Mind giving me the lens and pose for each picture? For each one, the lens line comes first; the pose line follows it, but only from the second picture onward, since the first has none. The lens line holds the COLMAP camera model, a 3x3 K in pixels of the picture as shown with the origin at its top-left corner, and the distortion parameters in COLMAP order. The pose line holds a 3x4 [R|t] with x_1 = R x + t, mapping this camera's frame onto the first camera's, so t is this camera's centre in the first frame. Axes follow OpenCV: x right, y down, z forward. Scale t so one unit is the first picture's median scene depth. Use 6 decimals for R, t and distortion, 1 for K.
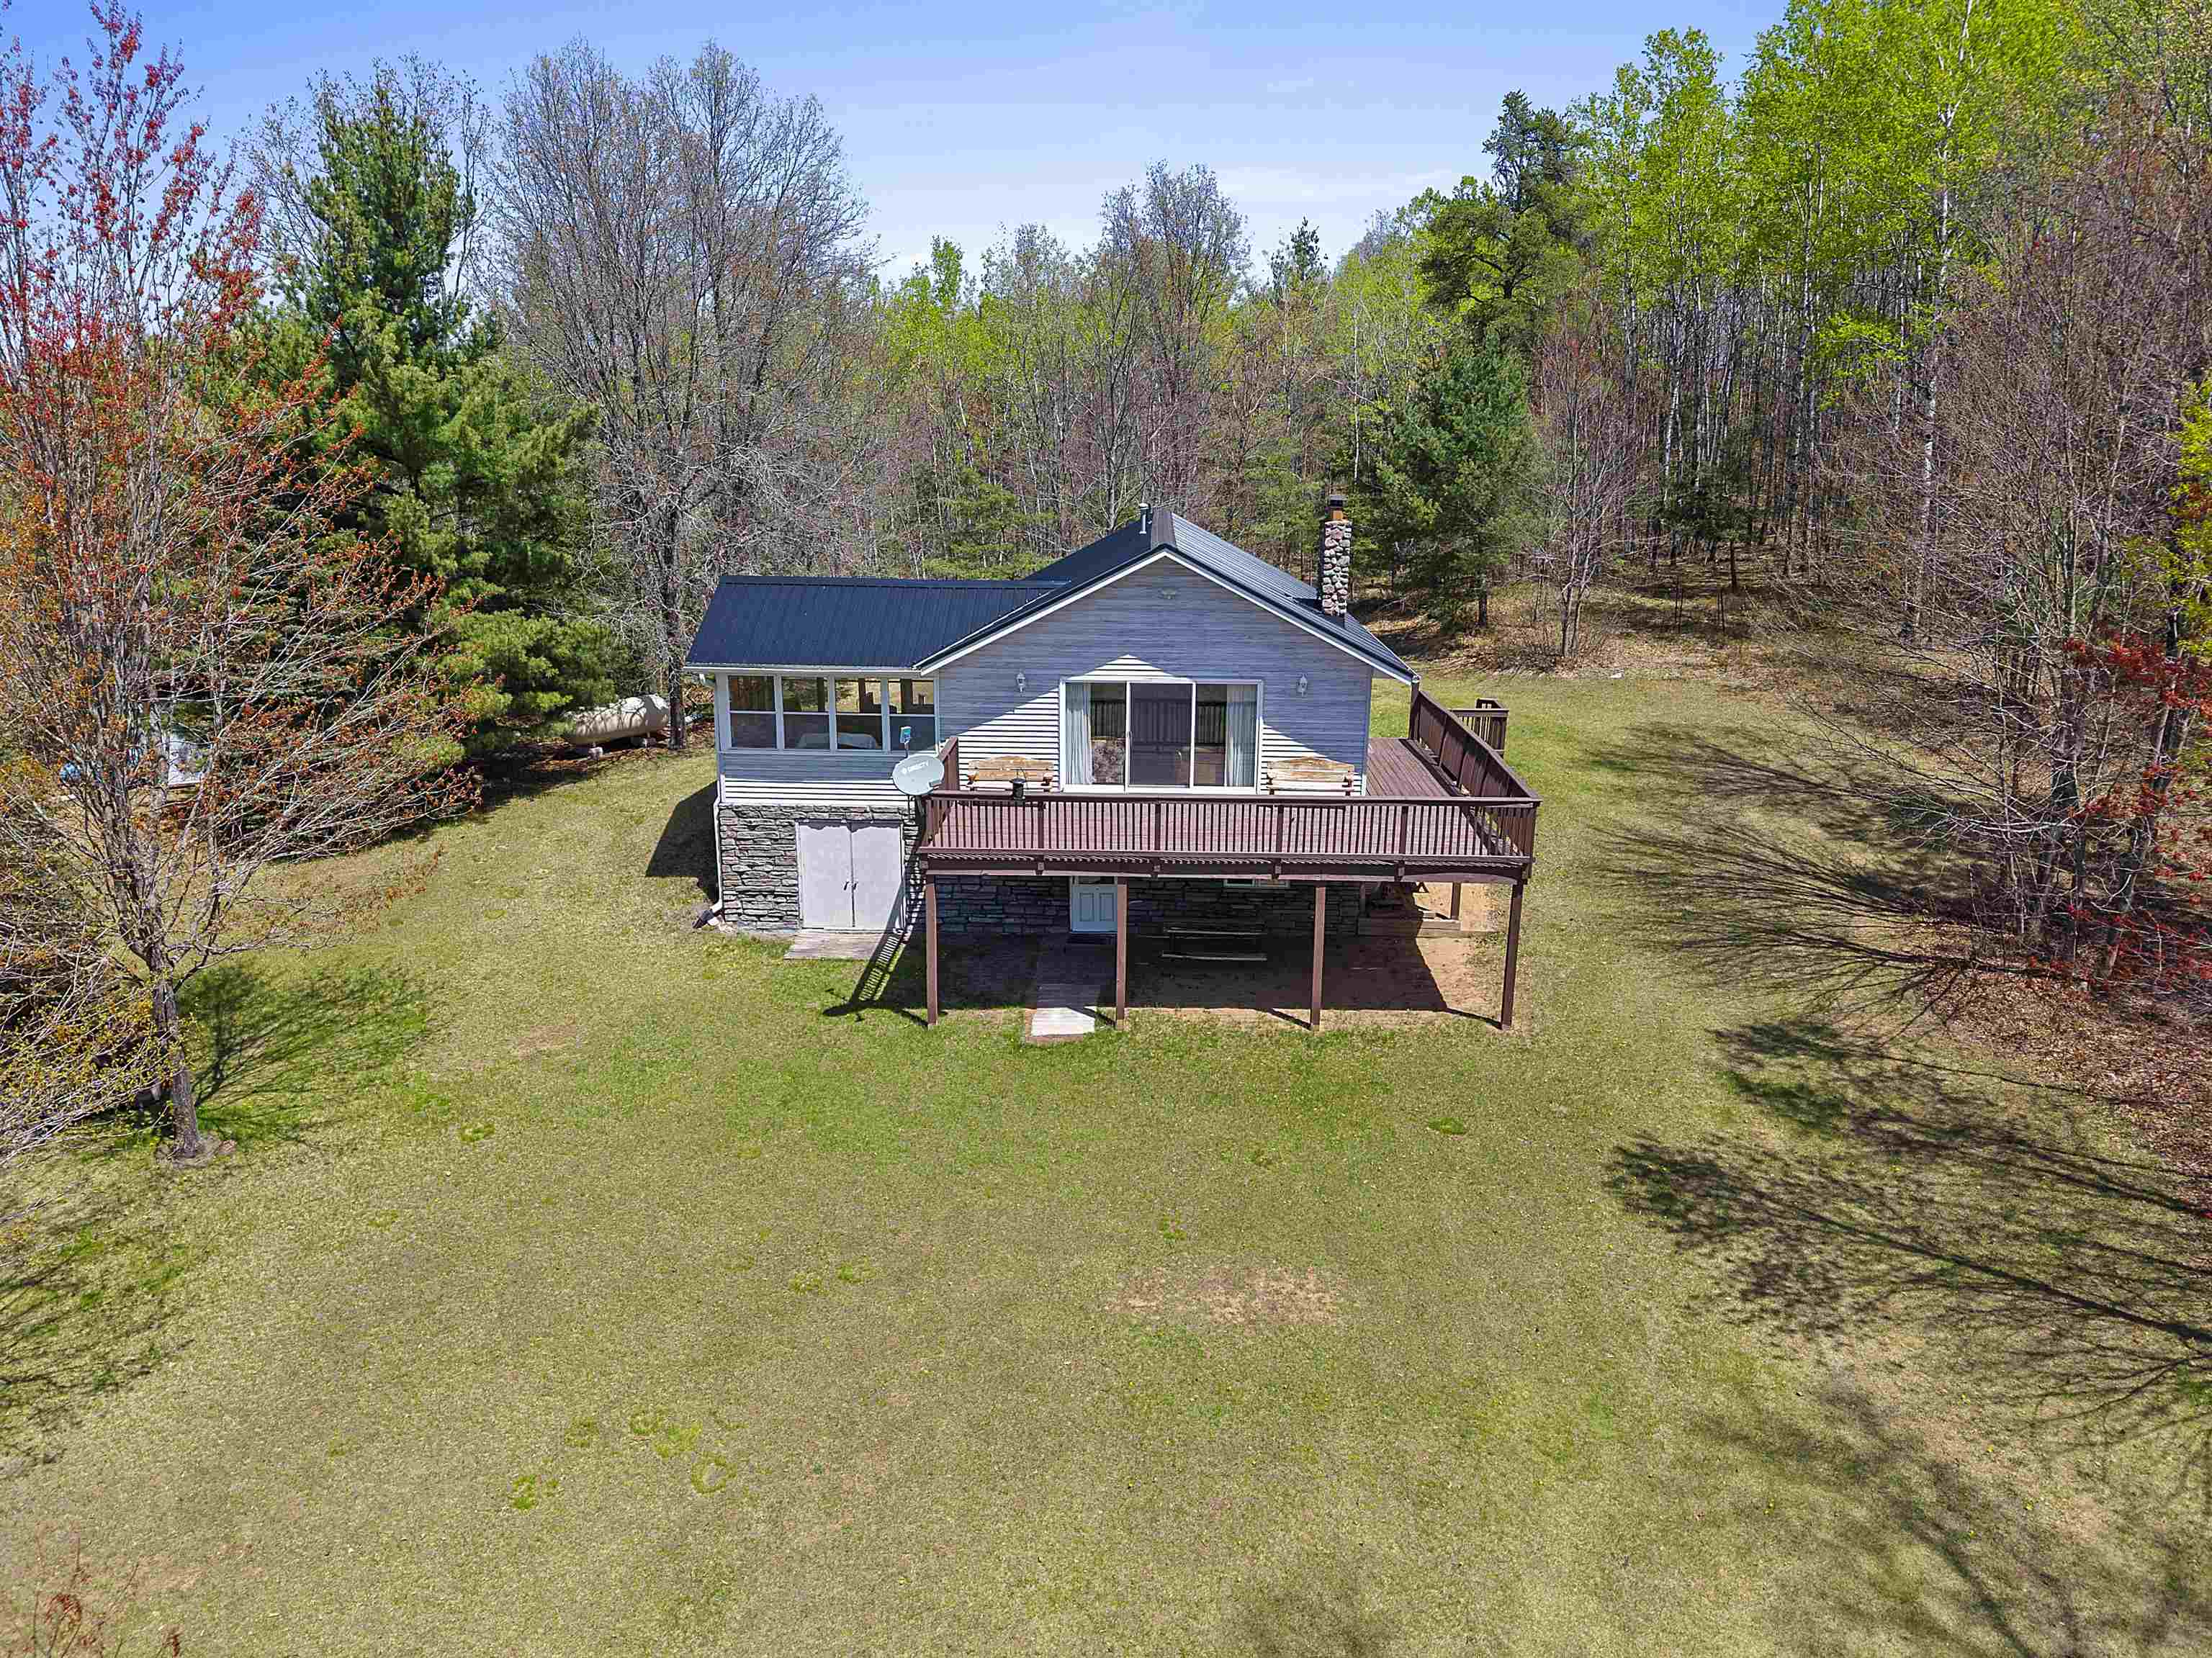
lens RADIAL K [[1476.2, 0, 1118.1], [0, 1476.2, 846.0], [0, 0, 1]] dist [0.035722, -0.036375]
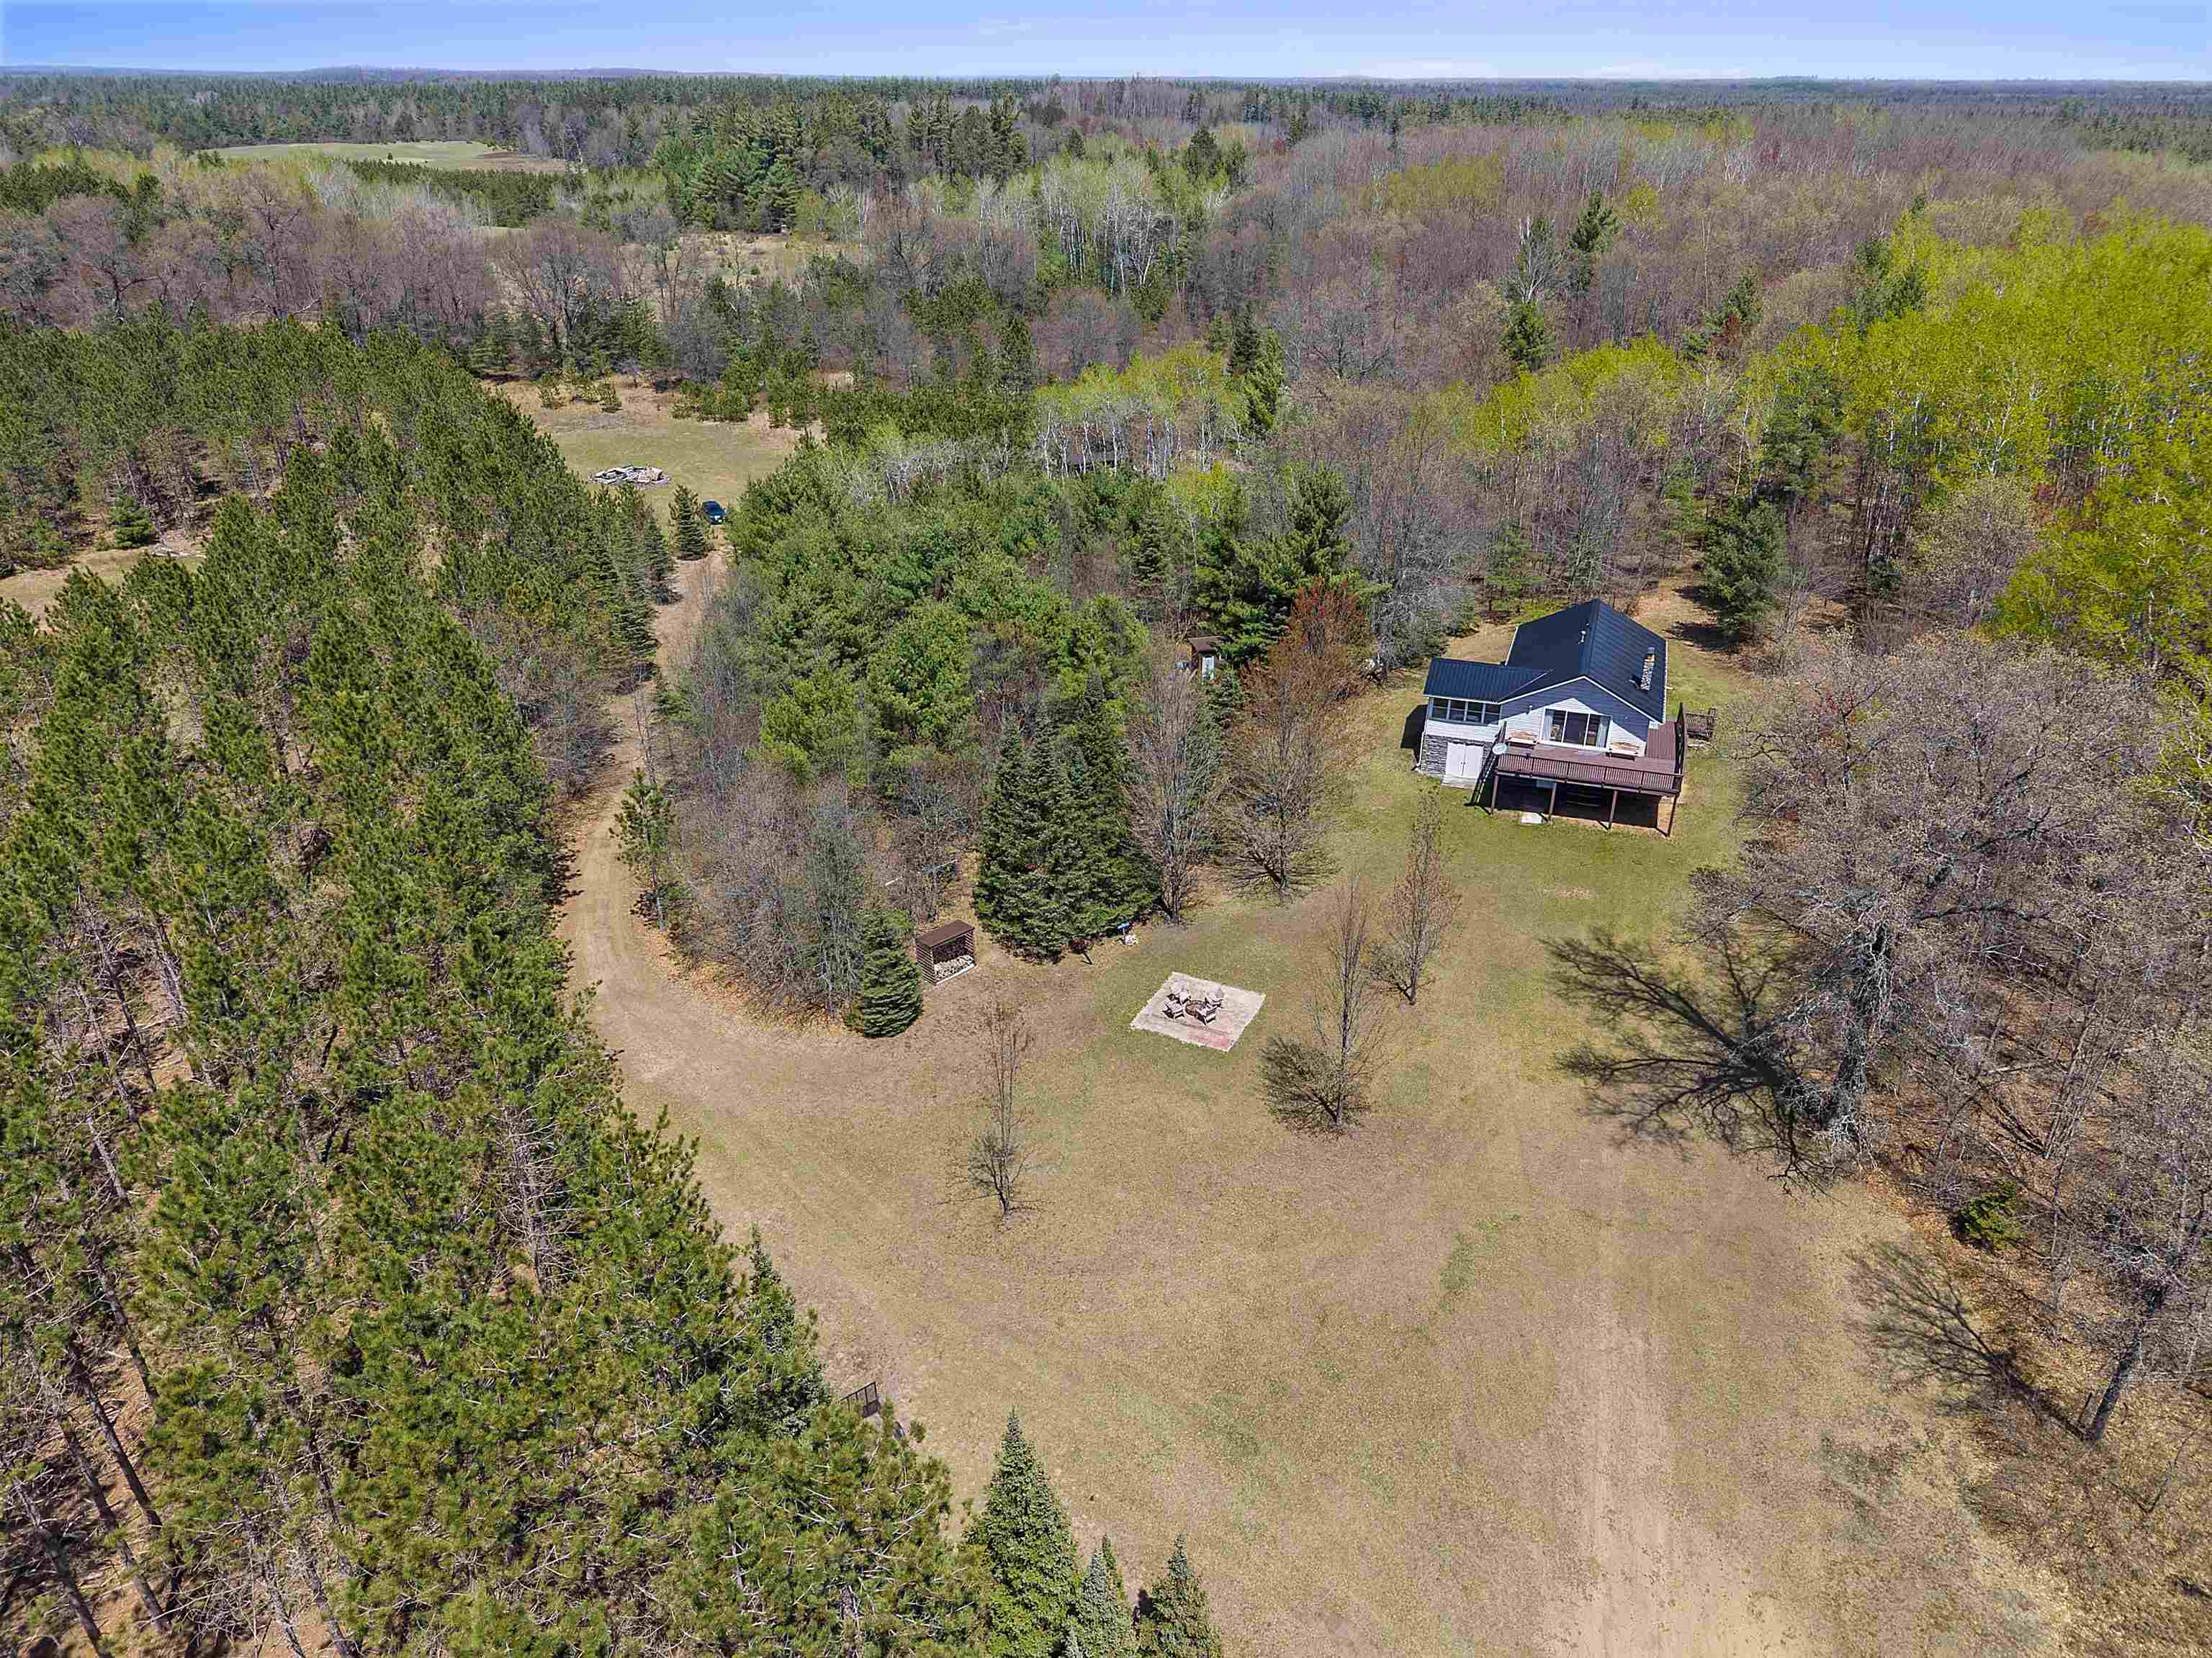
lens RADIAL K [[1476.2, 0, 1104.6], [0, 1476.2, 823.3], [0, 0, 1]] dist [0.035722, -0.036375]
pose [[0.949550, 0.134144, -0.283478, -0.001605], [-0.082742, 0.979034, 0.186133, -0.366942], [0.302504, -0.153287, 0.940742, -2.184369]]
